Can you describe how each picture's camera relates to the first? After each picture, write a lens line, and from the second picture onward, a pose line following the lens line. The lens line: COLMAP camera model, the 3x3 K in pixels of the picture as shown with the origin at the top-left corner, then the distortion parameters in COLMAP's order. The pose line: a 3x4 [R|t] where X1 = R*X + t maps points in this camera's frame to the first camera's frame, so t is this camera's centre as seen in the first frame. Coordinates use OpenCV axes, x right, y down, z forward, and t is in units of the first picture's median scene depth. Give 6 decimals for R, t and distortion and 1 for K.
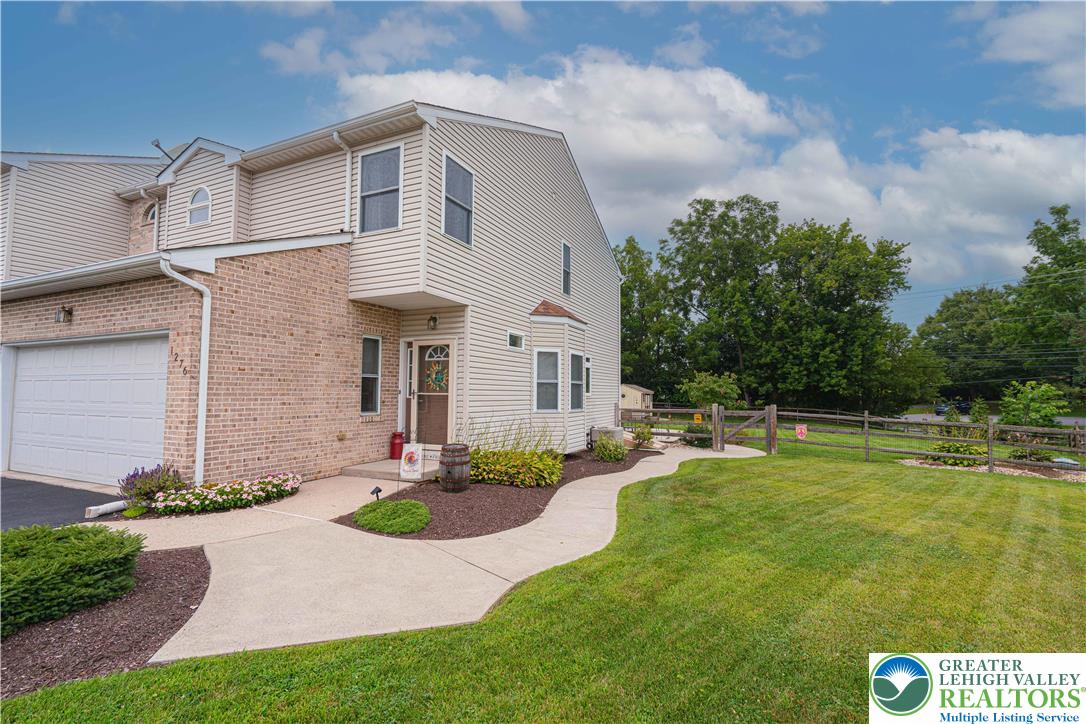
lens RADIAL K [[495.2, 0, 543.0], [0, 495.2, 362.0], [0, 0, 1]] dist [-0.002050, -0.000030]
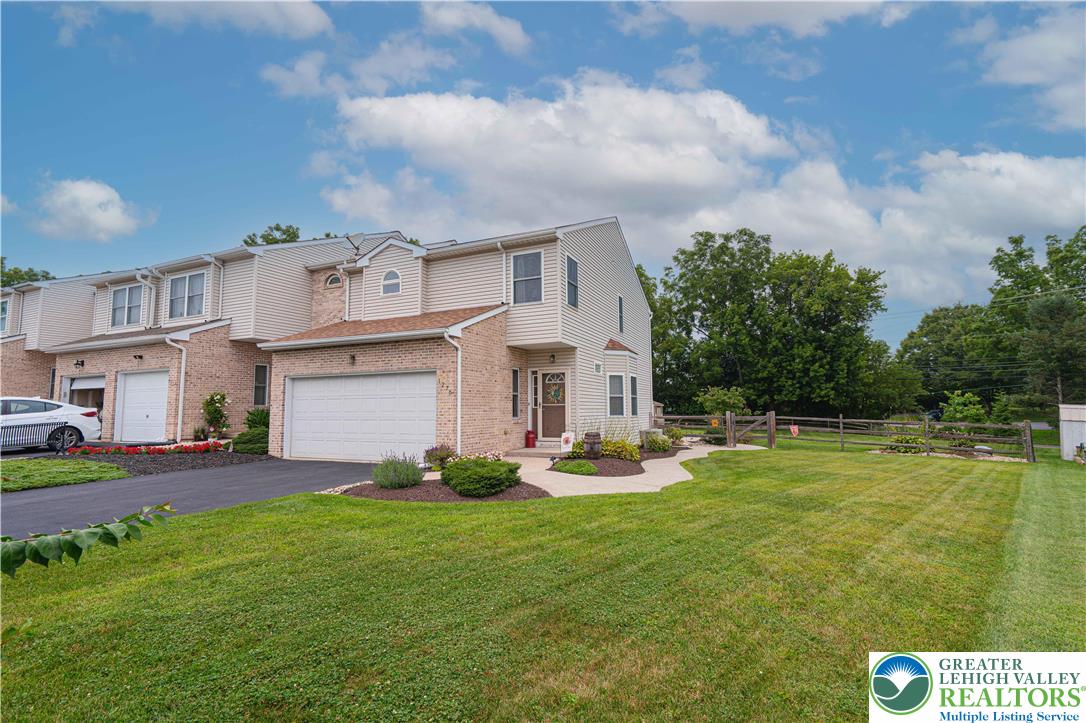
lens RADIAL K [[497.6, 0, 544.9], [0, 497.6, 363.1], [0, 0, 1]] dist [0.001027, 0.000555]
pose [[0.999802, -0.013692, 0.014468, -0.065768], [0.014106, 0.999482, -0.028910, -0.005065], [-0.014065, 0.029108, 0.999477, -0.133546]]
